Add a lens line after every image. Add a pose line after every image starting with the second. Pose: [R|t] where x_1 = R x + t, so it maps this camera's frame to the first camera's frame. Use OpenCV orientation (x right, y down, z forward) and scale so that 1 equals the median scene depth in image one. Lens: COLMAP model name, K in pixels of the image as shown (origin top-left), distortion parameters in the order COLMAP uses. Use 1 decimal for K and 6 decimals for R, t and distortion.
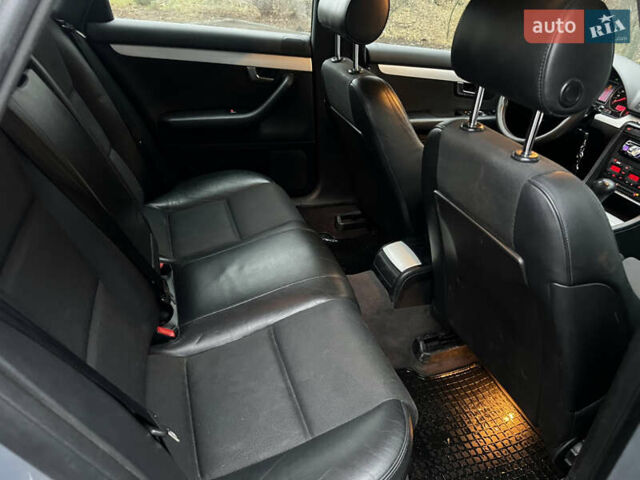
lens RADIAL K [[482.1, 0, 320.1], [0, 482.1, 236.7], [0, 0, 1]] dist [0.073552, -0.071967]
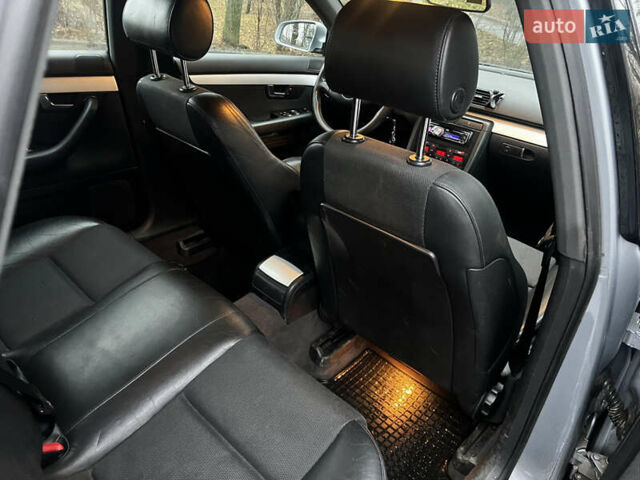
lens RADIAL K [[482.1, 0, 320.1], [0, 482.1, 236.7], [0, 0, 1]] dist [0.073552, -0.071967]
pose [[0.889036, -0.232304, 0.394524, -0.130422], [0.228723, 0.971832, 0.056821, -0.063870], [-0.396611, 0.039720, 0.917127, 0.068834]]
